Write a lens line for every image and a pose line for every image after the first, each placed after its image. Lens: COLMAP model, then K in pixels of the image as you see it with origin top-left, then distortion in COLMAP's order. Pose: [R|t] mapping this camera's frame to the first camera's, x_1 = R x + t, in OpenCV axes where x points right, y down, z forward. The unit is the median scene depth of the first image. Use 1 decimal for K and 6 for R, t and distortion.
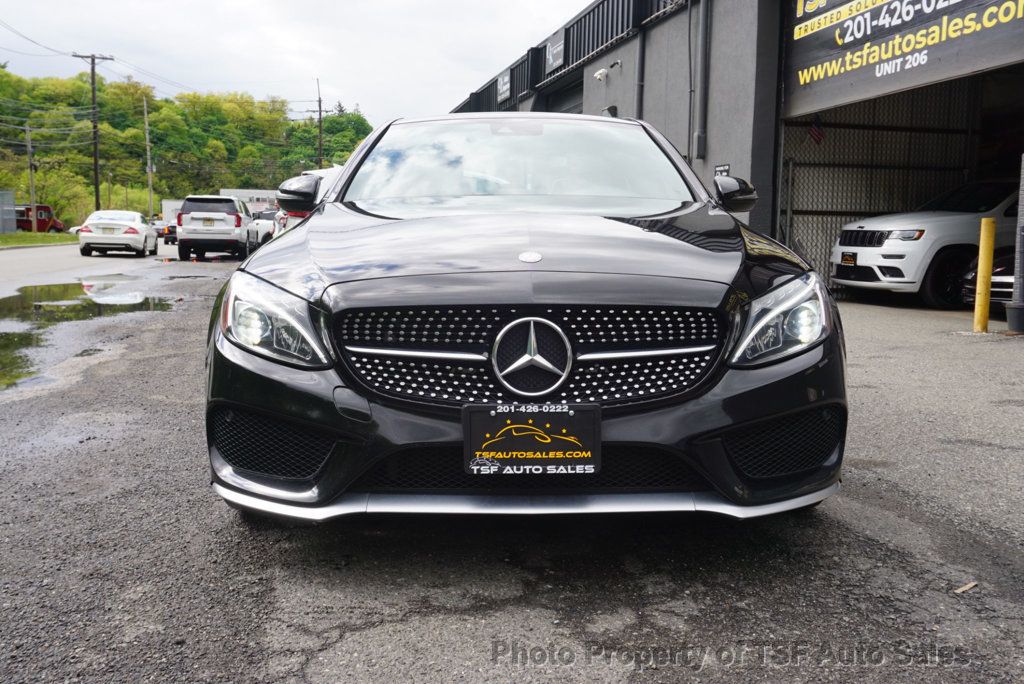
lens RADIAL K [[933.0, 0, 512.0], [0, 933.0, 342.0], [0, 0, 1]] dist [-0.002350, 0.000815]
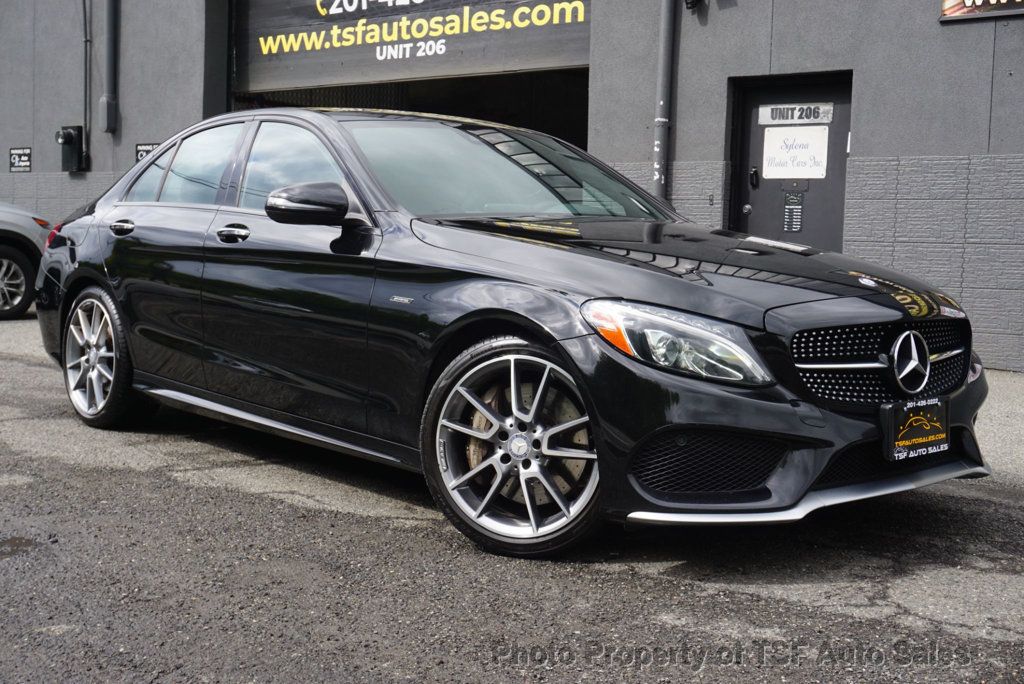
lens RADIAL K [[1293.2, 0, 512.0], [0, 1293.2, 342.0], [0, 0, 1]] dist [0.024957, -0.072633]
pose [[0.751118, -0.044190, 0.658687, -0.342614], [0.060072, 0.998193, -0.001536, -0.009352], [-0.657429, 0.040722, 0.752416, 0.008838]]
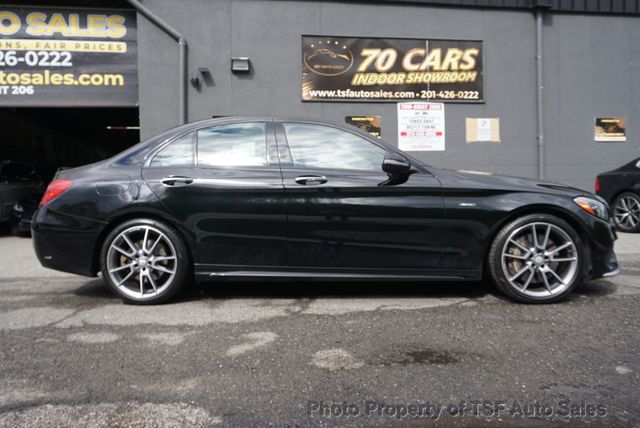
lens RADIAL K [[505.9, 0, 320.0], [0, 505.9, 214.0], [0, 0, 1]] dist [-0.058337, 0.051488]
pose [[0.029042, -0.056556, 0.997977, -0.458232], [0.132569, 0.989796, 0.052234, -0.052702], [-0.990748, 0.130784, 0.036243, 0.446380]]
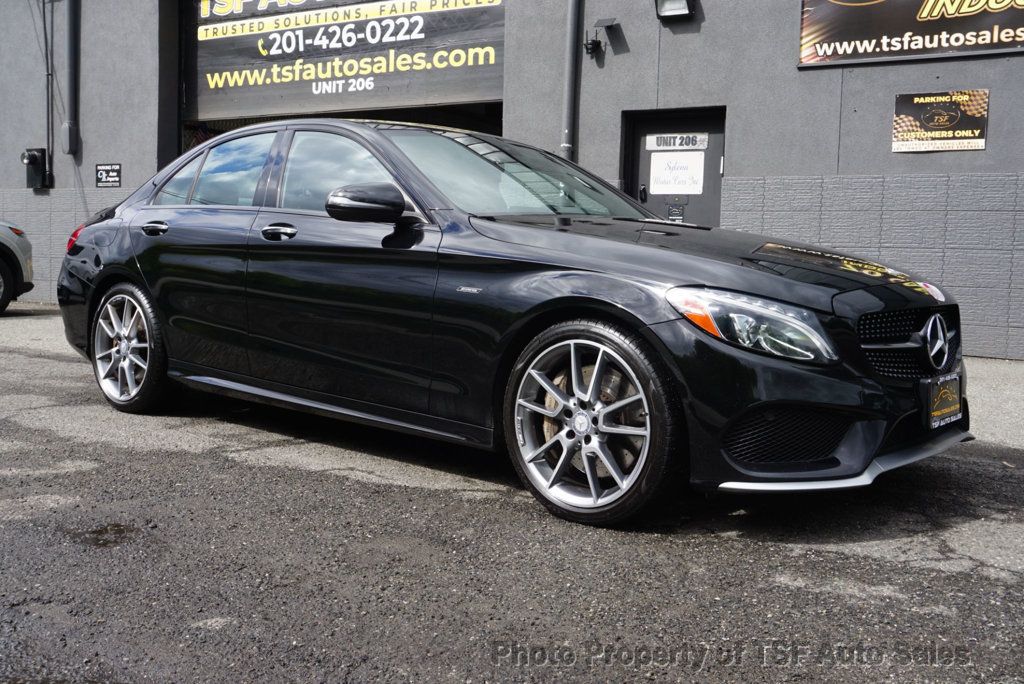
lens RADIAL K [[1021.7, 0, 512.0], [0, 1021.7, 342.0], [0, 0, 1]] dist [-0.011230, 0.009848]
pose [[0.651543, -0.060973, 0.756158, -0.355352], [0.072485, 0.997208, 0.017954, -0.013133], [-0.755141, 0.043112, 0.654143, 0.104096]]
